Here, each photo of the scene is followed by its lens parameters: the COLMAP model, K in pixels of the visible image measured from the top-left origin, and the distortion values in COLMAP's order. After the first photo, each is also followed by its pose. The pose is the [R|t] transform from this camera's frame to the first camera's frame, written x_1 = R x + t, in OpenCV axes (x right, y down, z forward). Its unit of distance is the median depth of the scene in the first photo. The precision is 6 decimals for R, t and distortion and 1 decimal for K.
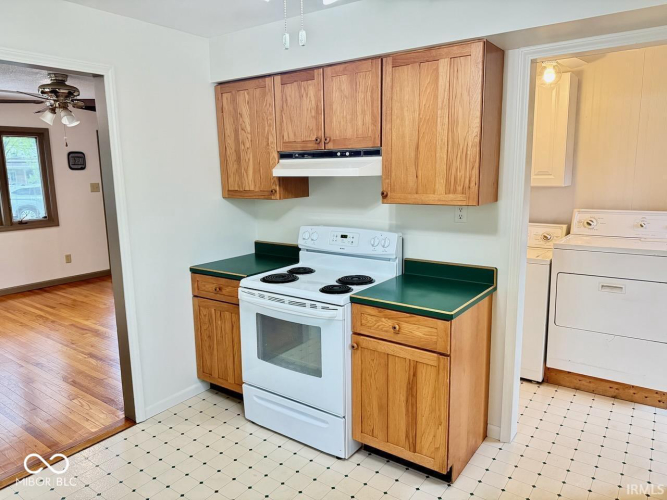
lens RADIAL K [[473.9, 0, 331.2], [0, 473.9, 250.1], [0, 0, 1]] dist [0.125515, -0.174353]
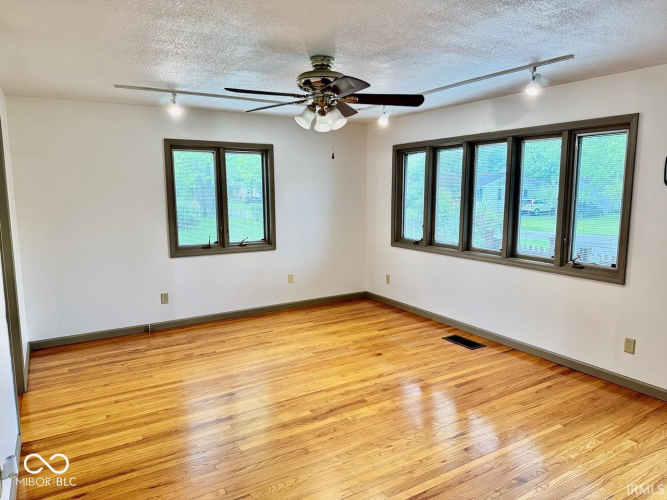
lens RADIAL K [[472.1, 0, 333.6], [0, 472.1, 252.2], [0, 0, 1]] dist [0.060947, -0.075592]
pose [[-0.387832, 0.138657, -0.911241, 0.070076], [-0.154818, 0.964776, 0.212695, -0.152041], [0.908635, 0.223566, -0.352705, 0.878153]]
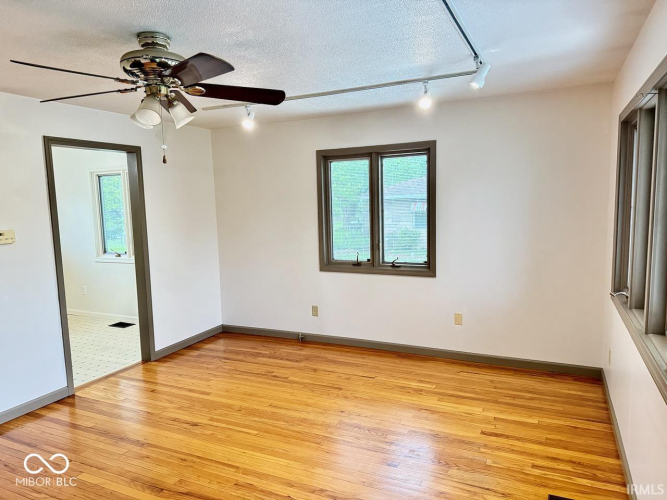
lens RADIAL K [[466.2, 0, 333.1], [0, 466.2, 251.8], [0, 0, 1]] dist [0.099474, -0.127404]
pose [[-0.981639, 0.045697, -0.185193, -0.430935], [-0.008036, 0.960110, 0.279508, -0.173728], [0.190578, 0.275864, -0.942114, 1.063379]]
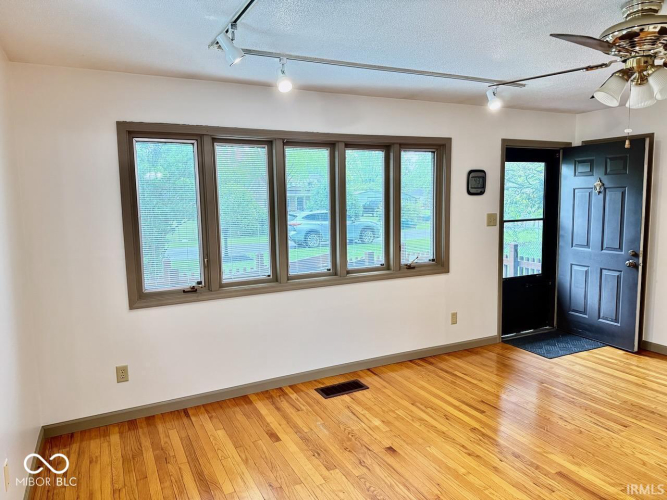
lens RADIAL K [[472.1, 0, 333.6], [0, 472.1, 252.2], [0, 0, 1]] dist [0.060947, -0.075592]
pose [[0.895998, 0.052808, -0.440907, -0.409398], [-0.073996, 0.996777, -0.030987, -0.045670], [0.437849, 0.060389, 0.897018, 0.292362]]
